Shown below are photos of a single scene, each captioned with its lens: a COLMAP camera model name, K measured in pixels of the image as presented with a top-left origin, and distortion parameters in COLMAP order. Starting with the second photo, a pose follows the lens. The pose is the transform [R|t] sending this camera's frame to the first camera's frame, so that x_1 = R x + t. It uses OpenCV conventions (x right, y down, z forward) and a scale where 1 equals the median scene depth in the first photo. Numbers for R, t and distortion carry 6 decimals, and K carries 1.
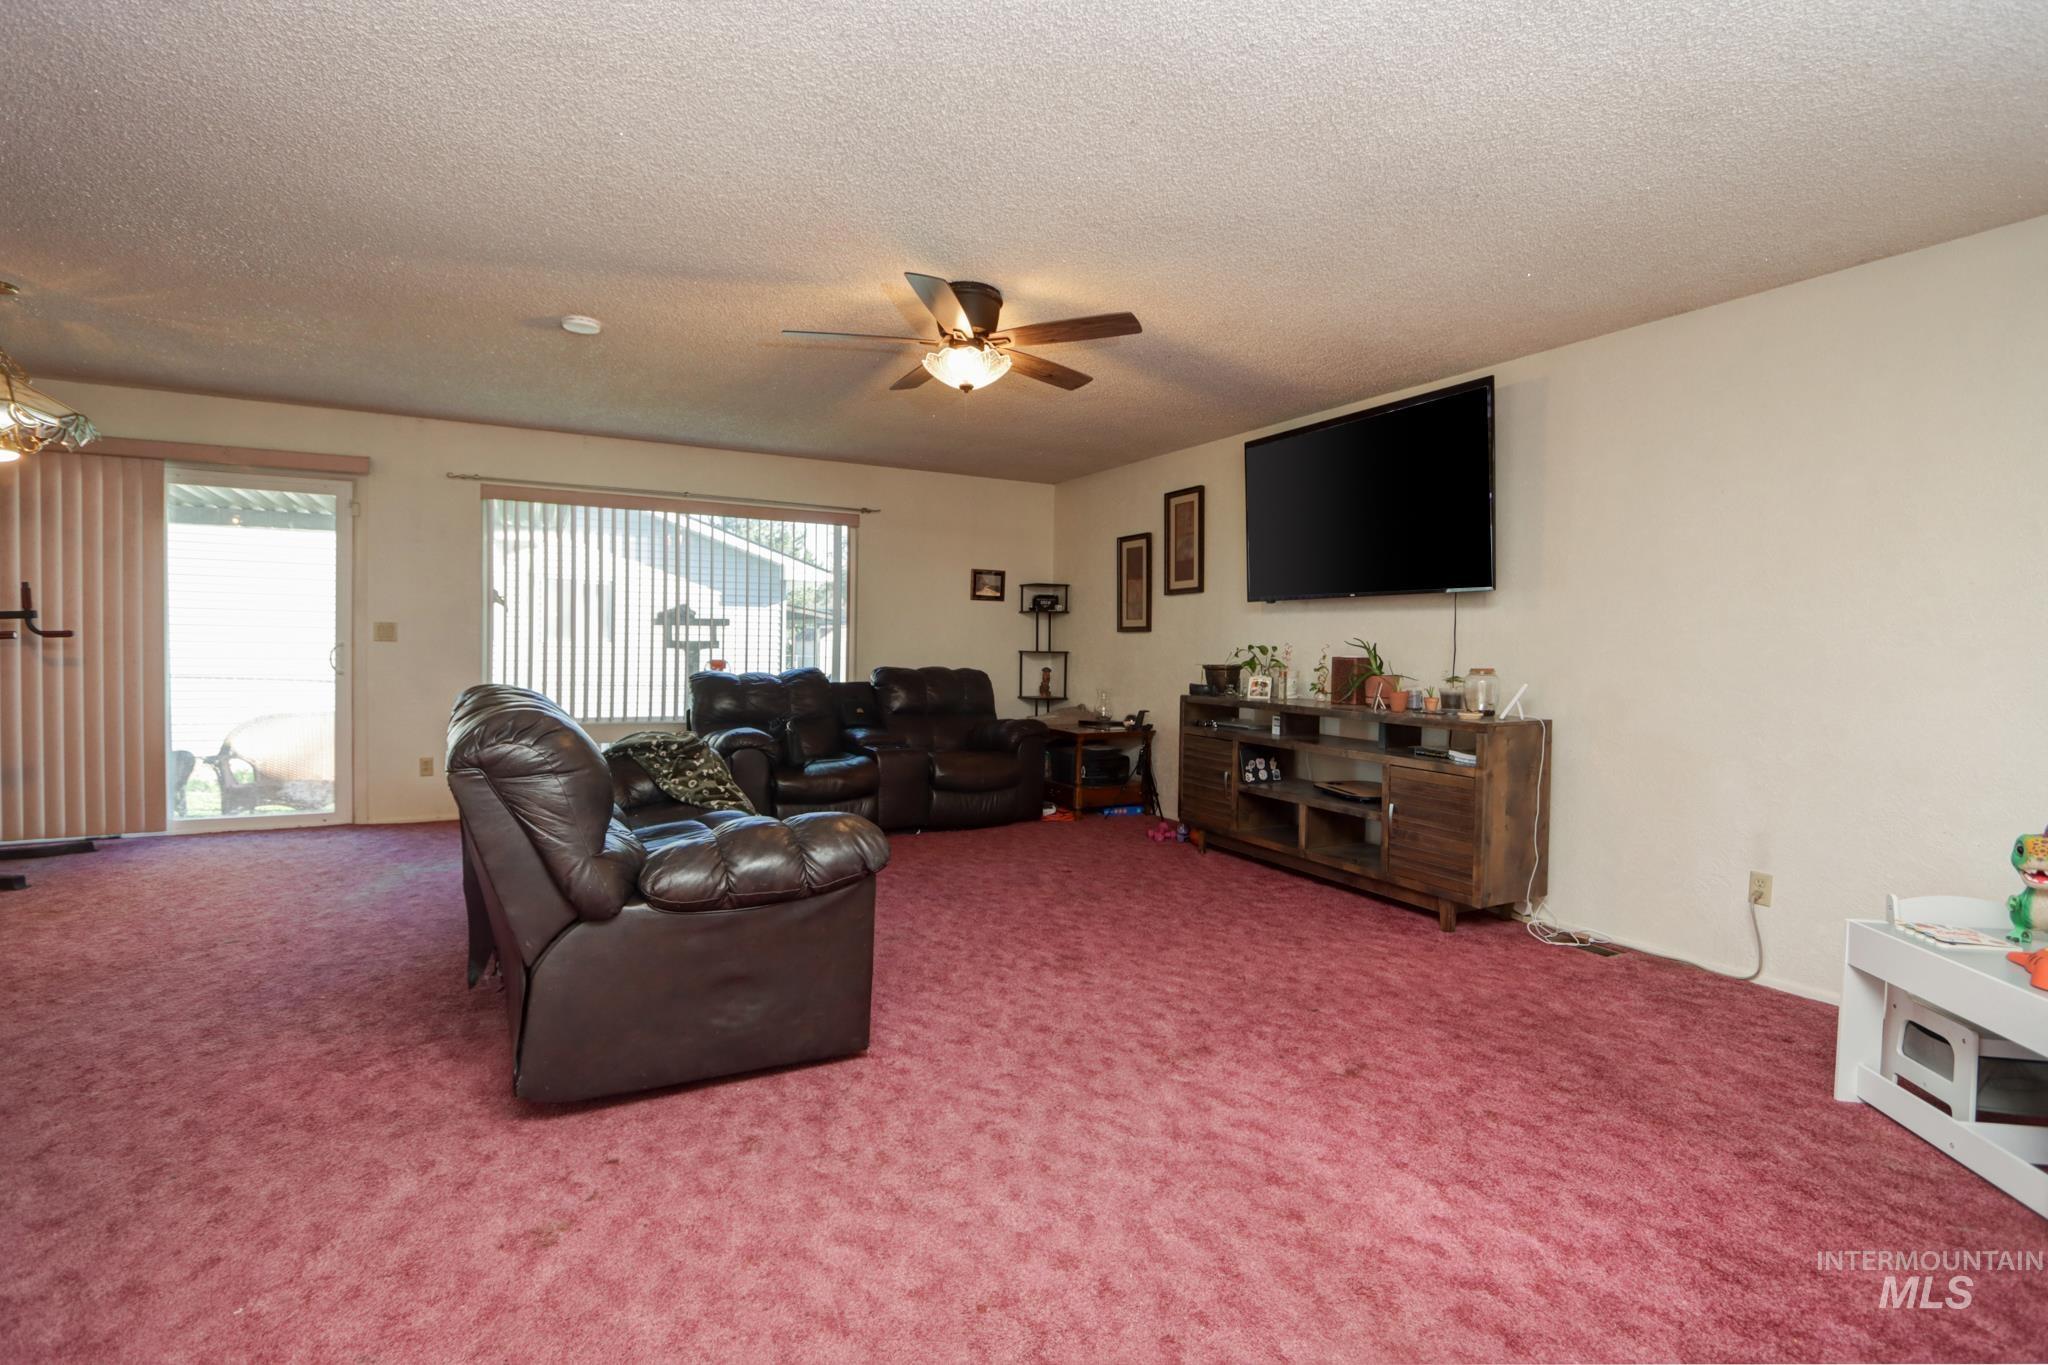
lens RADIAL K [[948.2, 0, 1014.9], [0, 948.2, 656.0], [0, 0, 1]] dist [-0.017744, 0.000420]
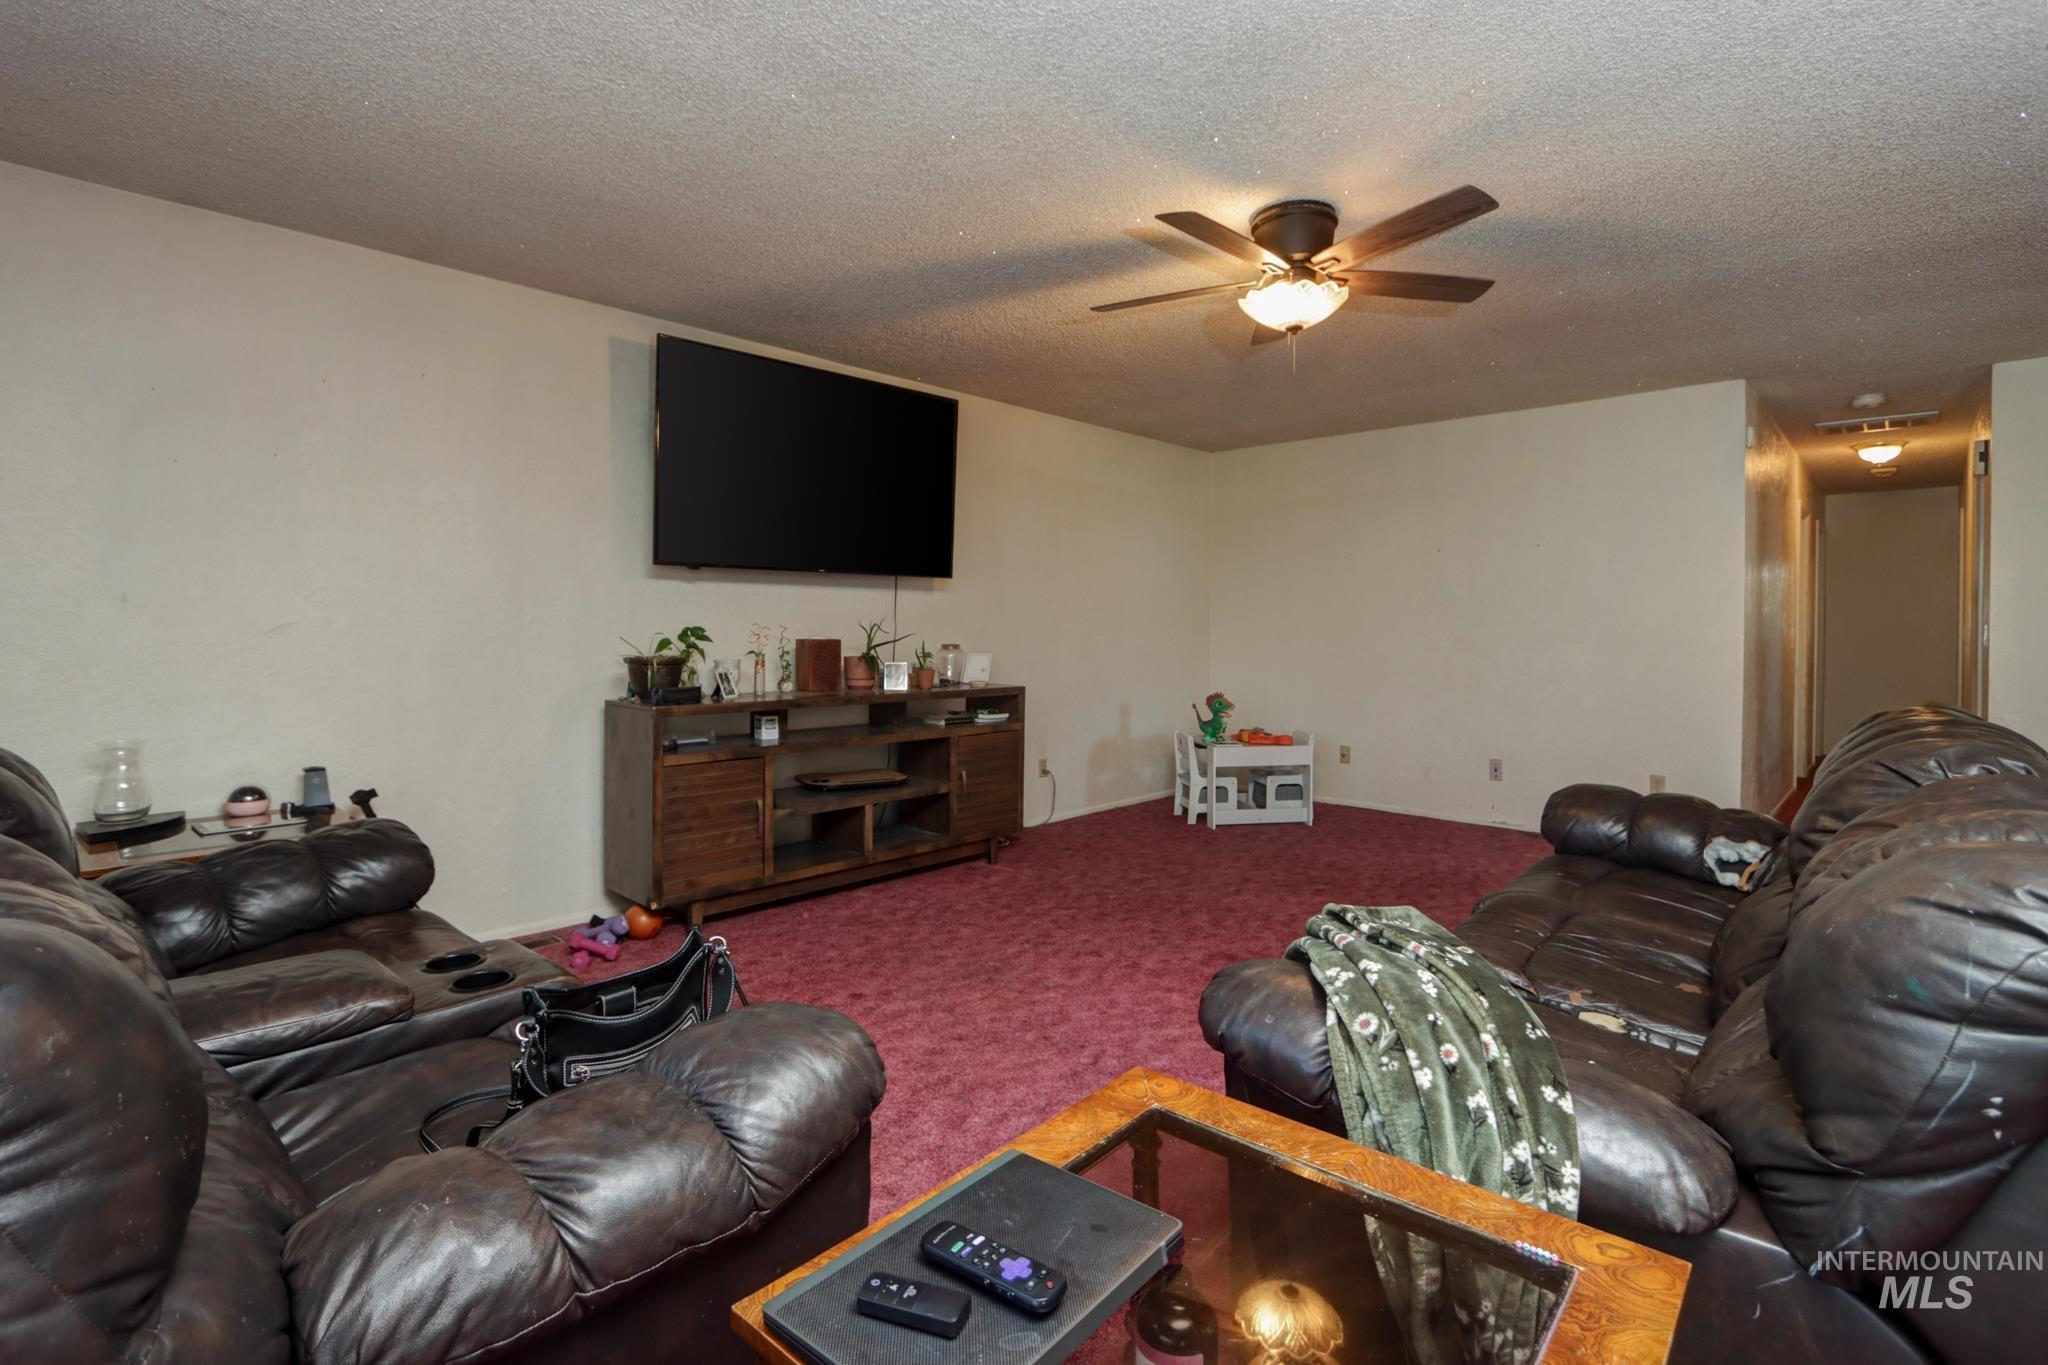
lens RADIAL K [[962.1, 0, 1023.6], [0, 962.1, 633.8], [0, 0, 1]] dist [-0.002330, 0.001132]
pose [[-0.315455, -0.024150, 0.948633, -0.533017], [0.005683, 0.999610, 0.027337, -0.025733], [-0.948923, 0.014014, -0.315195, 1.014231]]
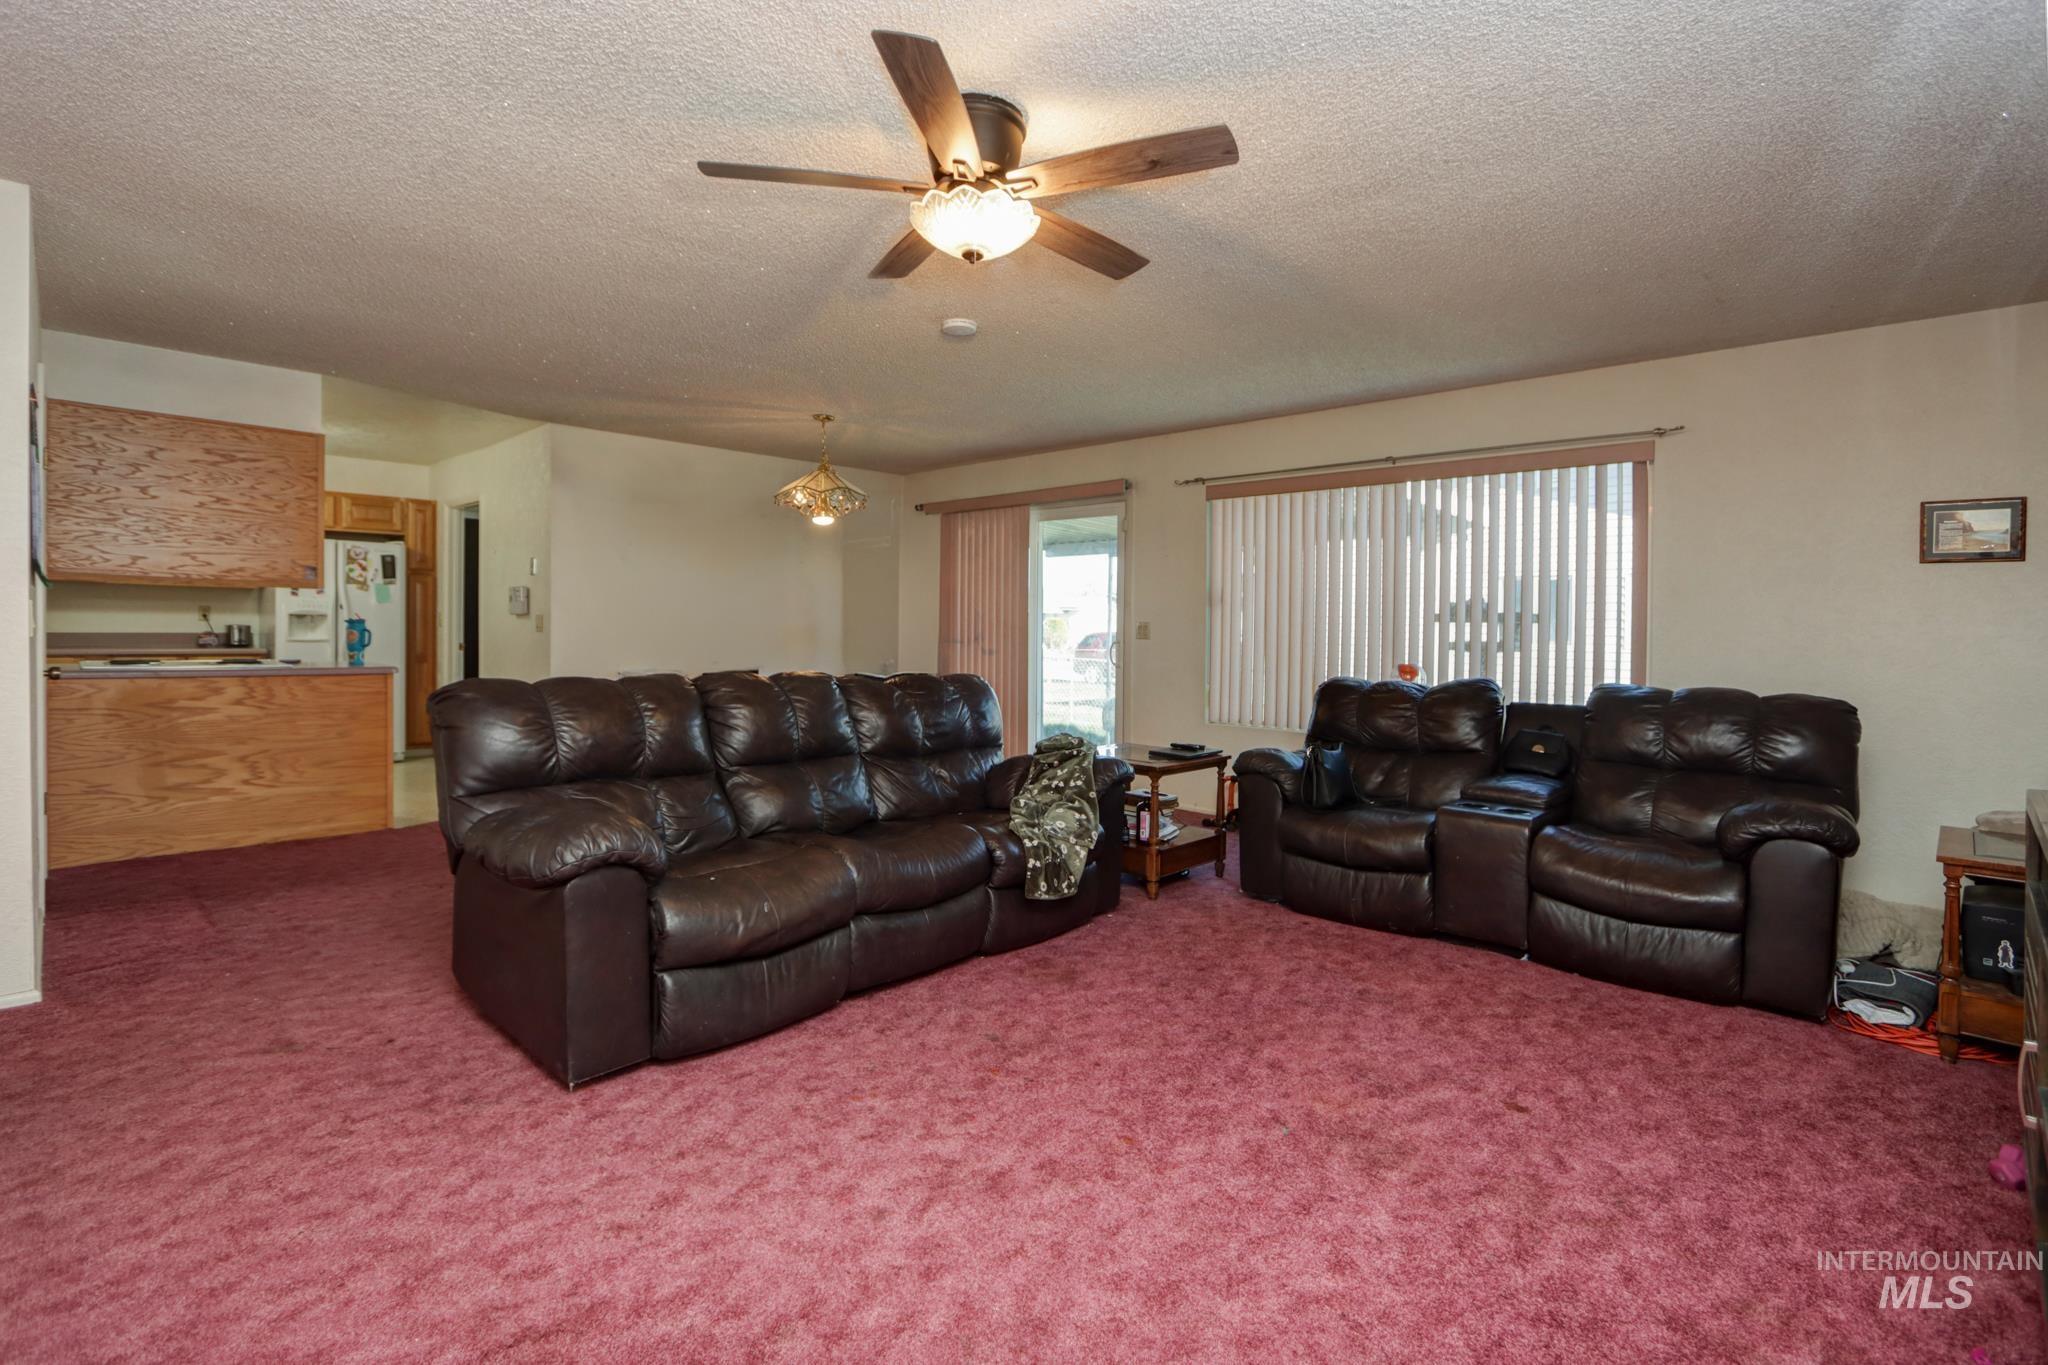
lens RADIAL K [[948.2, 0, 1014.9], [0, 948.2, 656.0], [0, 0, 1]] dist [-0.017744, 0.000420]
pose [[0.307650, 0.017345, -0.951342, 0.404571], [-0.024910, 0.999638, 0.010170, -0.004090], [0.951174, 0.020570, 0.307970, 0.558681]]
